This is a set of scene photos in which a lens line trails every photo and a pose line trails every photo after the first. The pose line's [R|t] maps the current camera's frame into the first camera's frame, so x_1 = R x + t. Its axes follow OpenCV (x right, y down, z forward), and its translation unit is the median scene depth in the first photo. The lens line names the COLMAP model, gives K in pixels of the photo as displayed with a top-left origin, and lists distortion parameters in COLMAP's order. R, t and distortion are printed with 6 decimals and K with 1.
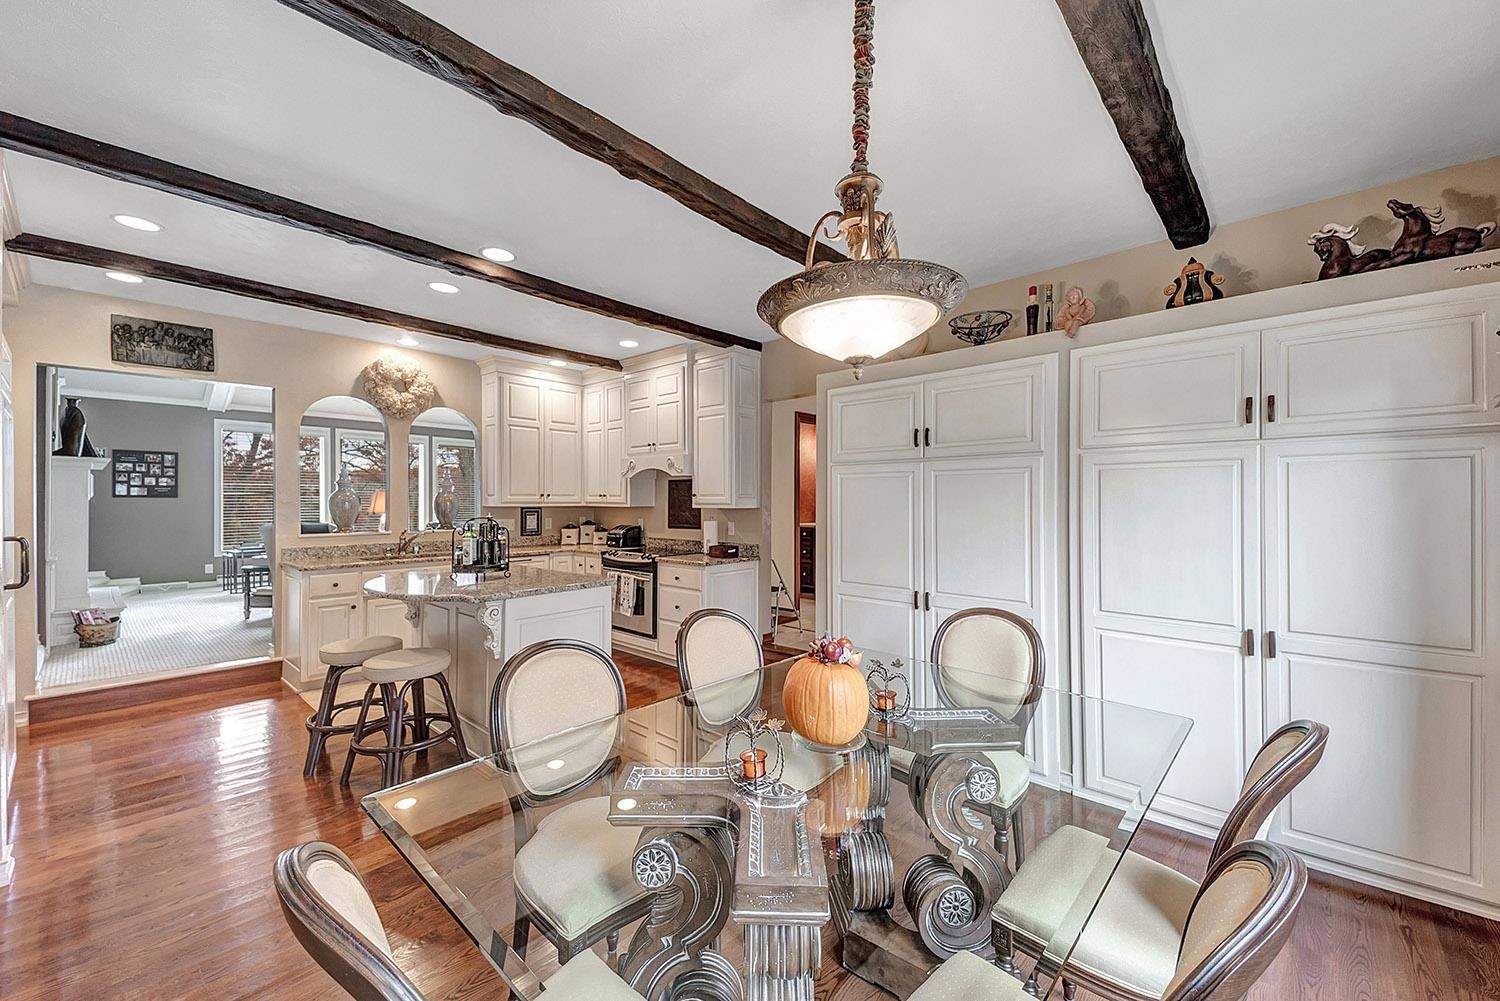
lens RADIAL K [[600.8, 0, 750.0], [0, 600.8, 500.5], [0, 0, 1]] dist [0.000615, -0.000017]
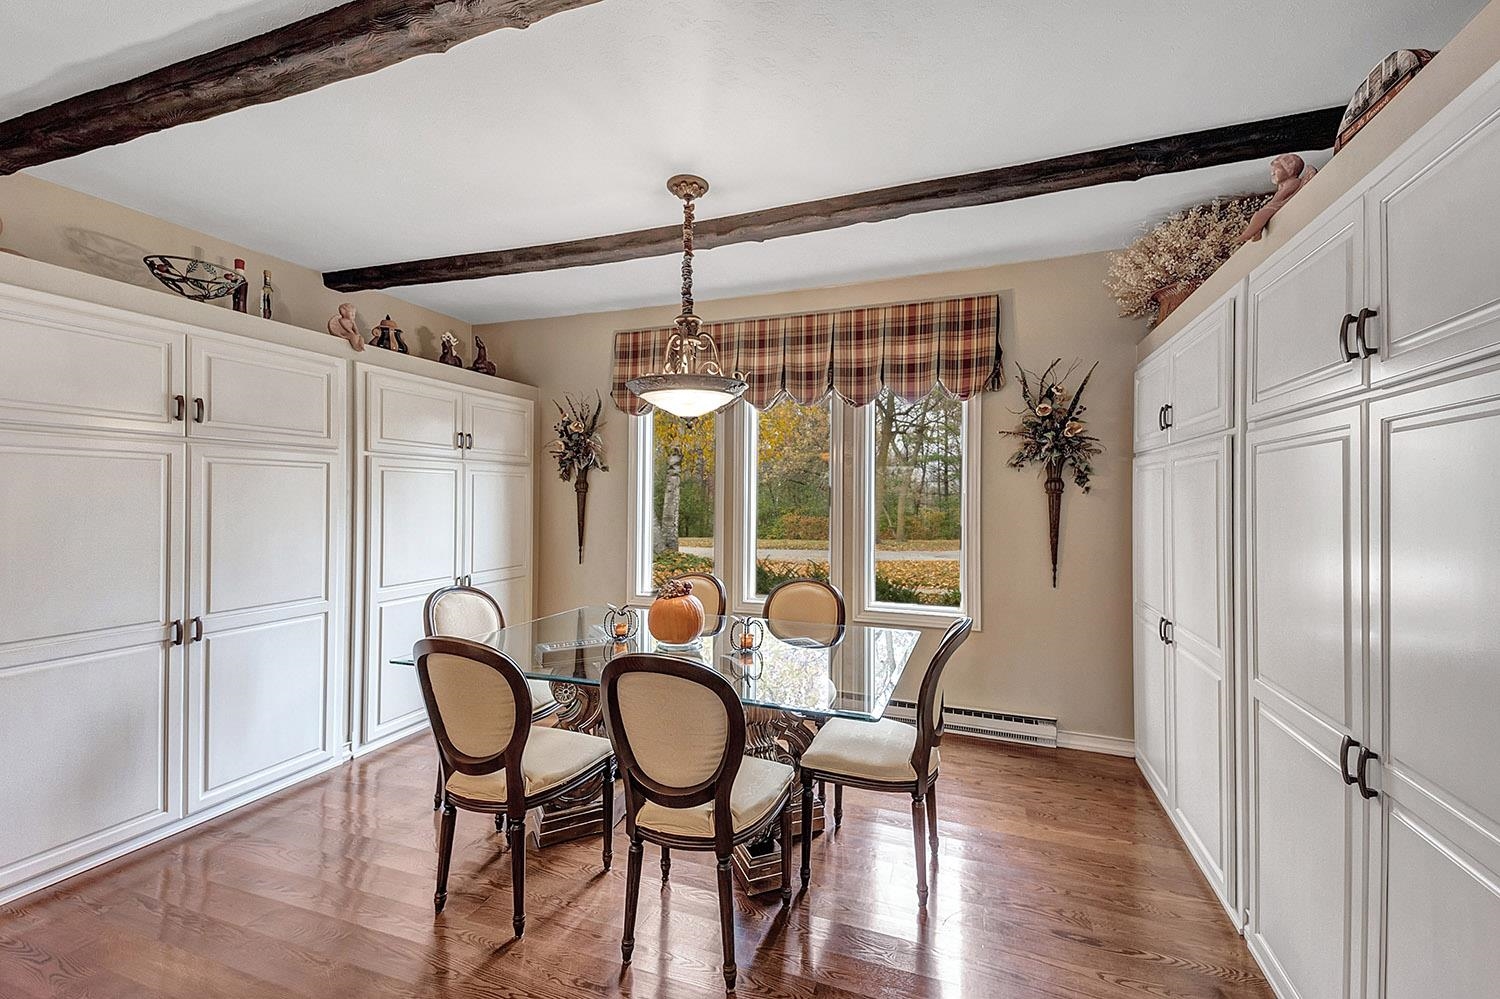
lens RADIAL K [[616.0, 0, 750.0], [0, 616.0, 499.5], [0, 0, 1]] dist [-0.000061, 0.000028]
pose [[-0.383512, 0.003604, 0.923529, -0.833314], [-0.004589, 0.999973, -0.005808, 0.011939], [-0.923524, -0.006465, -0.383485, 0.771743]]
